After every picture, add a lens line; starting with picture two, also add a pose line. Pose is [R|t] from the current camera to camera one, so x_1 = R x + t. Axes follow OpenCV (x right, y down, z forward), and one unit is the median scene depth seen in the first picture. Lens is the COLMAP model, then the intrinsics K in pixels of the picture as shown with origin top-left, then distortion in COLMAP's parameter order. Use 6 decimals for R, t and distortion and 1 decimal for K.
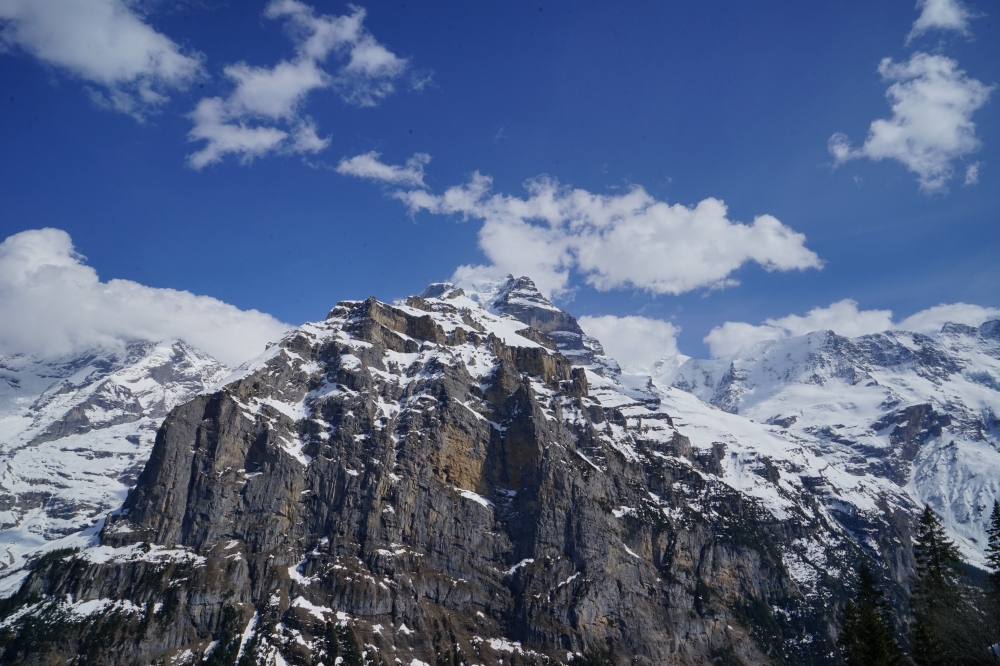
lens RADIAL K [[667.8, 0, 508.0], [0, 667.8, 337.2], [0, 0, 1]] dist [-0.023291, 0.016318]
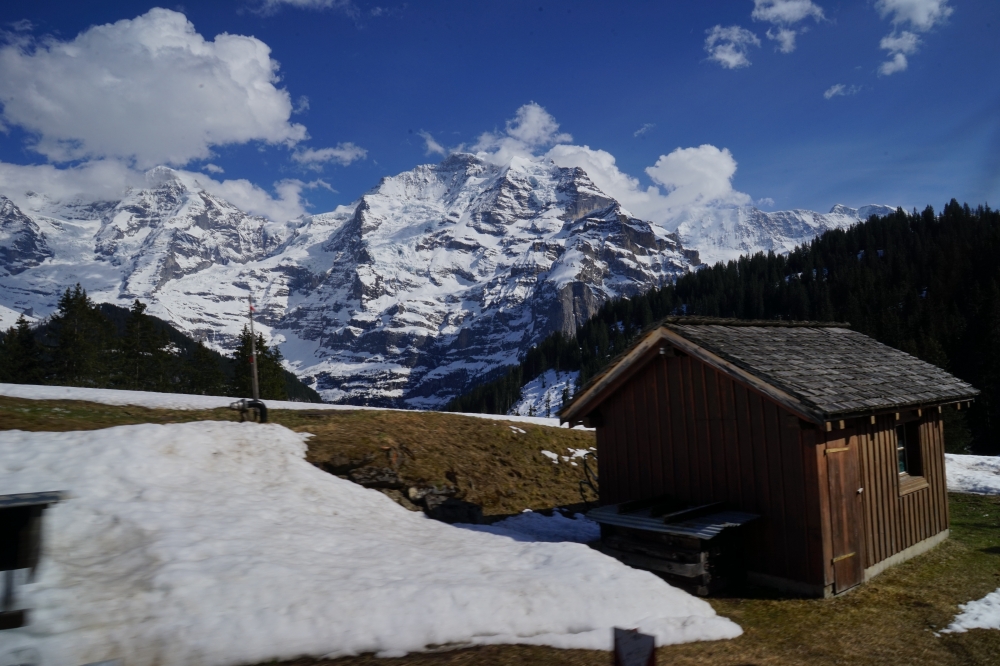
lens RADIAL K [[667.8, 0, 508.8], [0, 667.8, 336.8], [0, 0, 1]] dist [-0.023291, 0.016318]
pose [[0.977379, 0.004327, 0.211453, -0.951509], [-0.055964, 0.969445, 0.238838, -0.183904], [-0.203959, -0.245269, 0.947757, -0.672679]]
